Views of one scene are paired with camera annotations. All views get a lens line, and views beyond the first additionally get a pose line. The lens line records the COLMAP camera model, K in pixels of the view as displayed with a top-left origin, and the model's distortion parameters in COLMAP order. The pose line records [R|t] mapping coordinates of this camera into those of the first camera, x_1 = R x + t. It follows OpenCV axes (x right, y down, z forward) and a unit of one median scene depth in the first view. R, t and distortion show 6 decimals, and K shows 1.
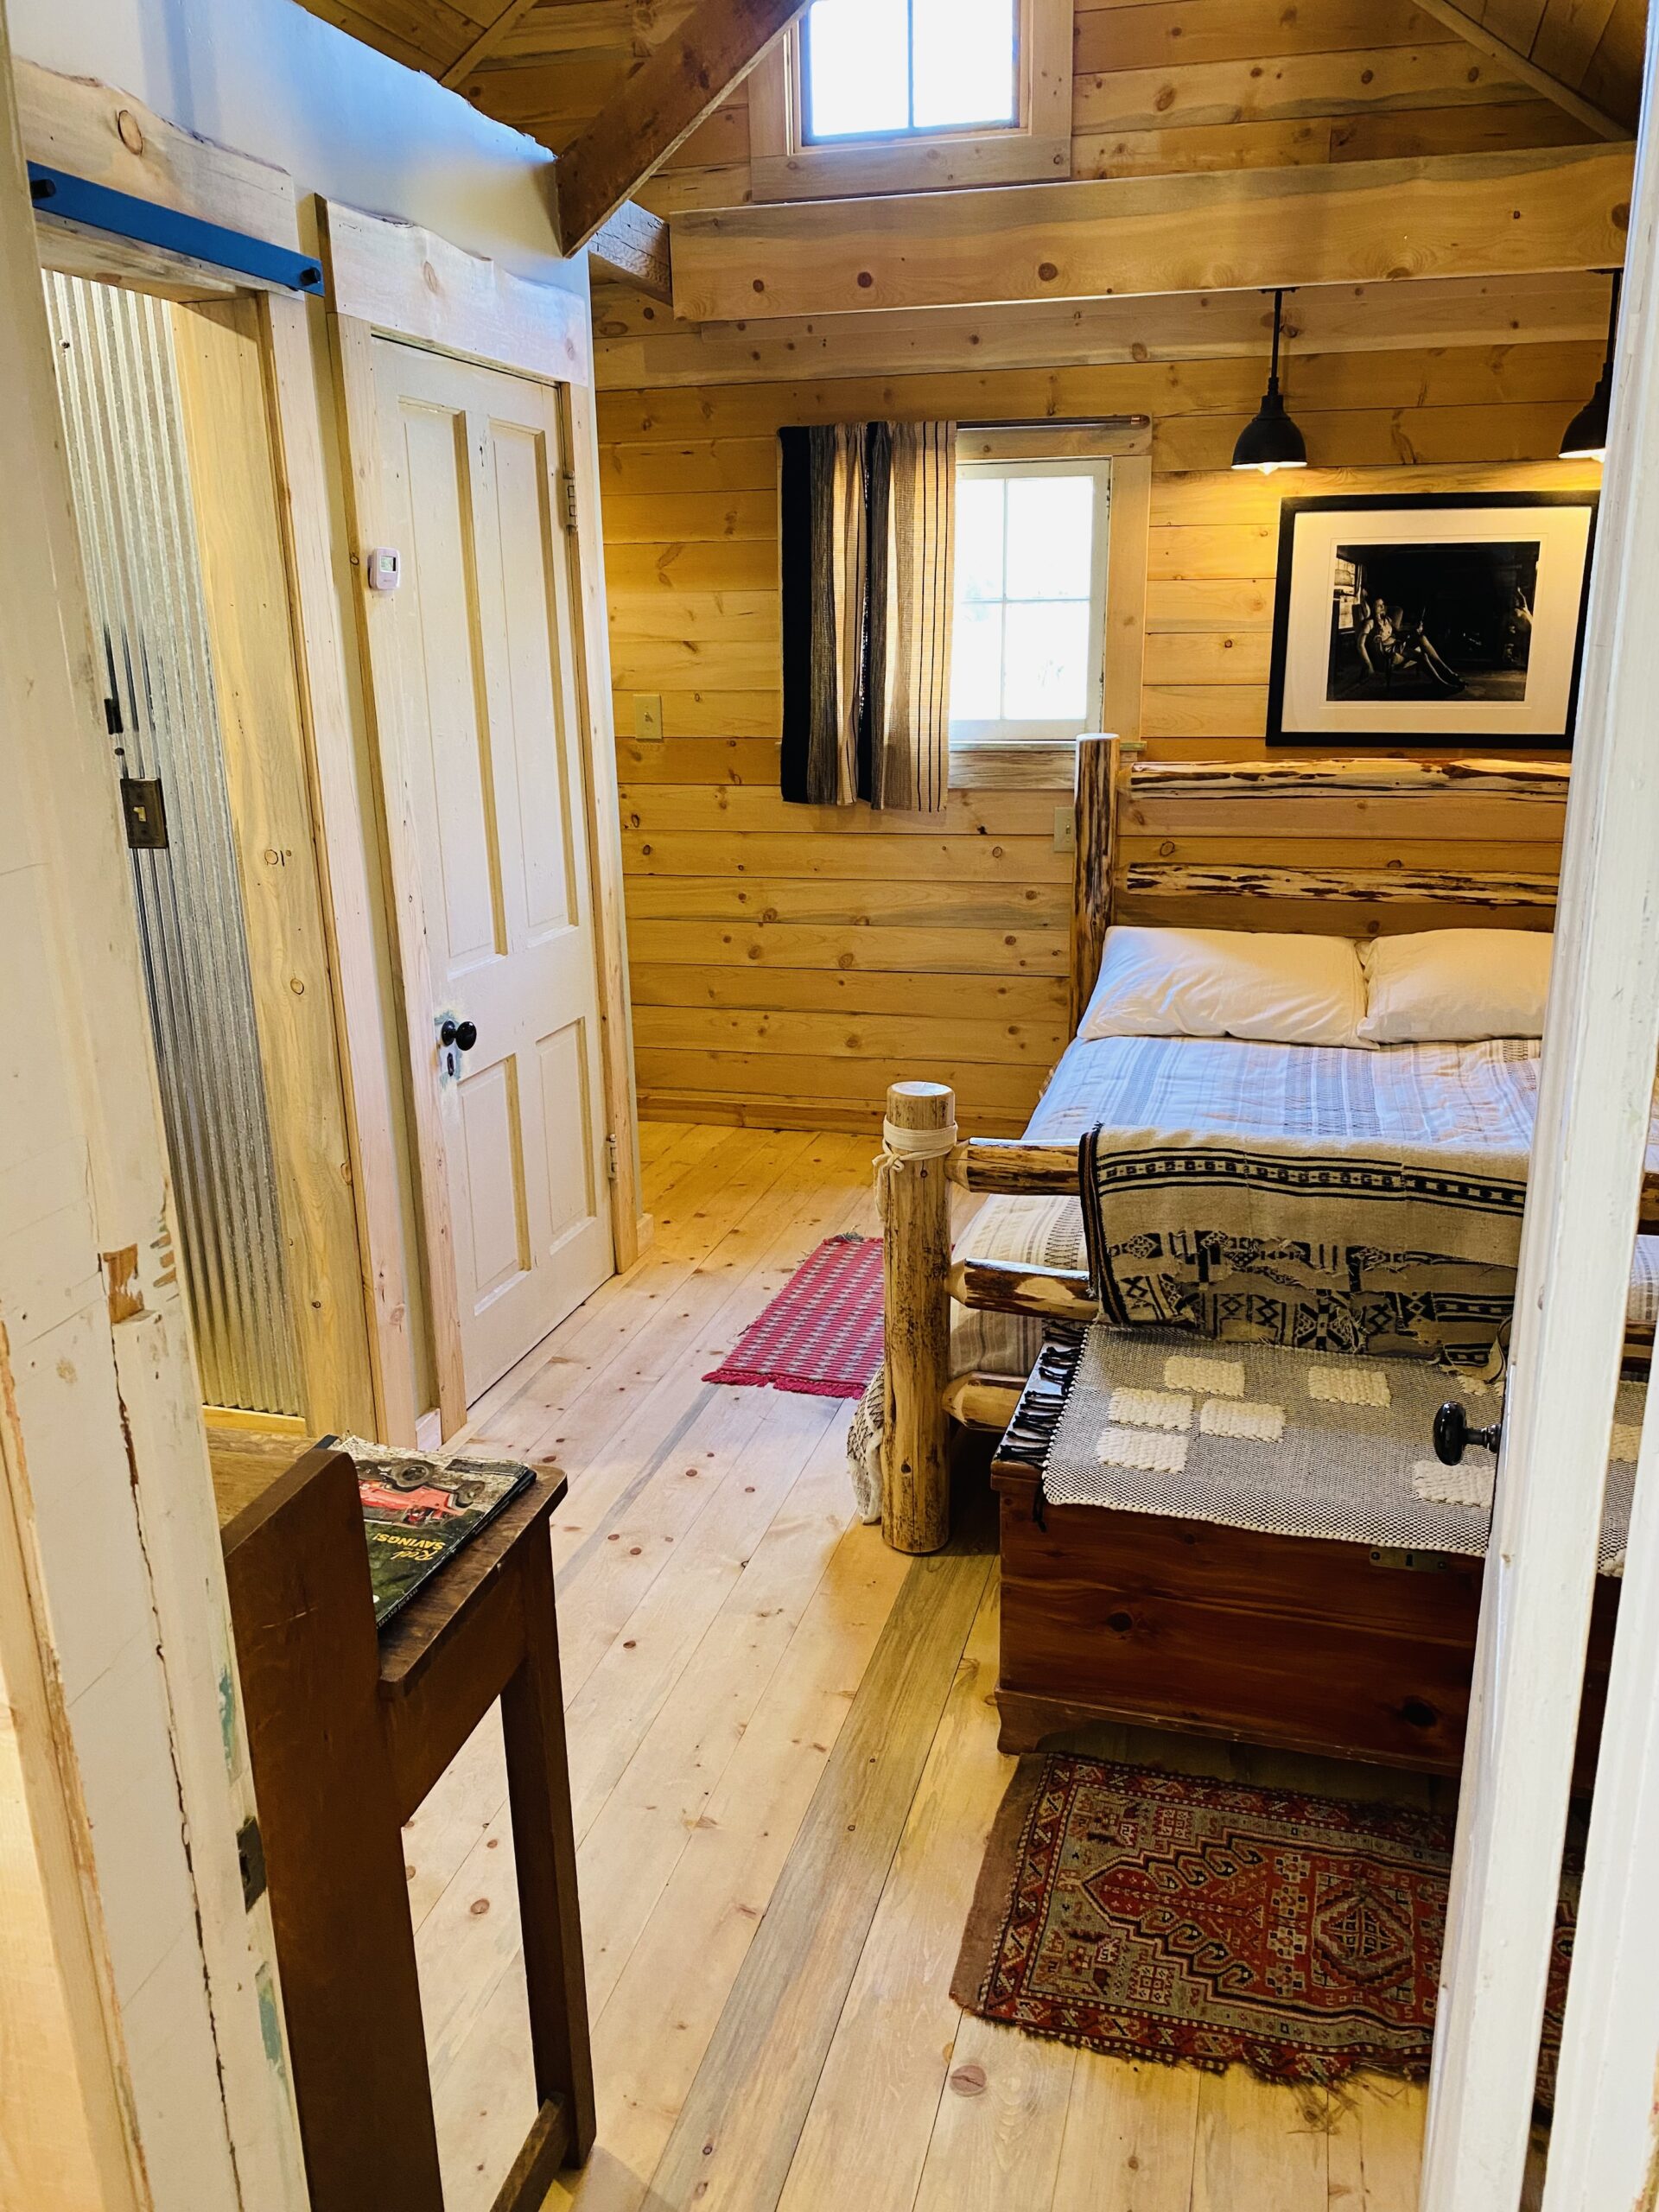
lens RADIAL K [[1697.7, 0, 835.2], [0, 1697.7, 1098.8], [0, 0, 1]] dist [0.001068, 0.007076]
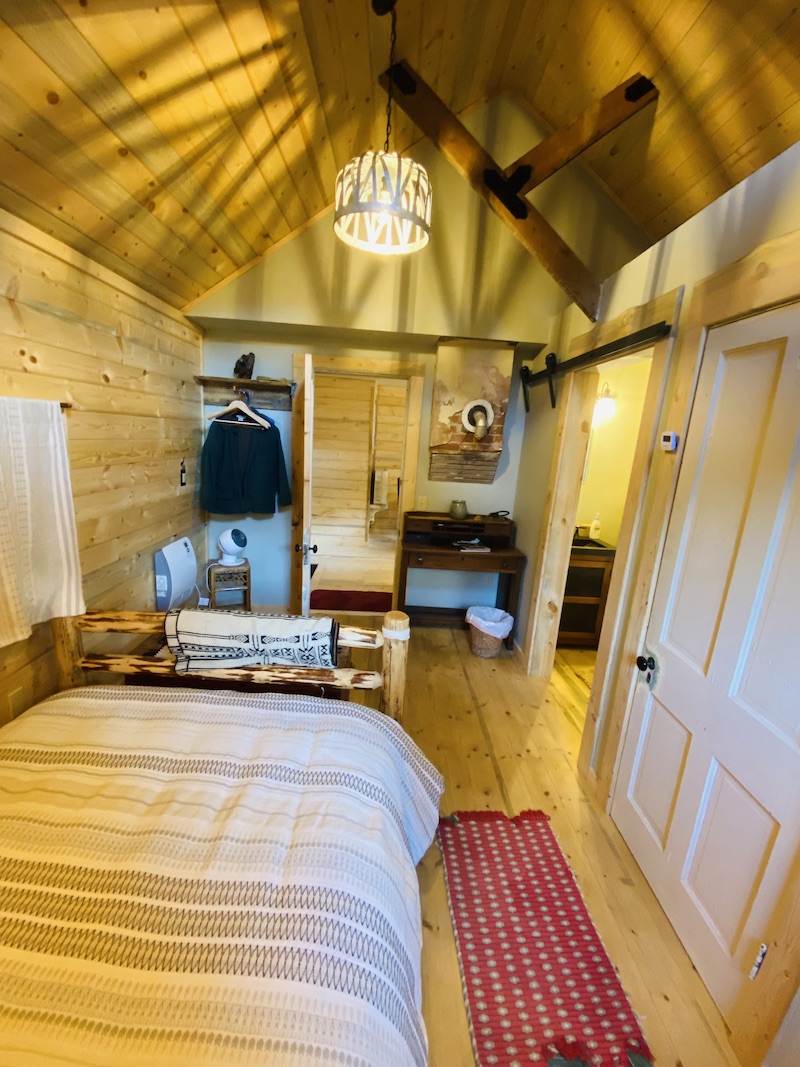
lens RADIAL K [[433.2, 0, 396.1], [0, 433.2, 527.0], [0, 0, 1]] dist [0.034949, -0.027820]
pose [[-0.960786, 0.013566, -0.276957, 0.177921], [-0.121931, 0.876388, 0.465916, -0.333081], [0.249043, 0.481416, -0.840367, 1.104908]]
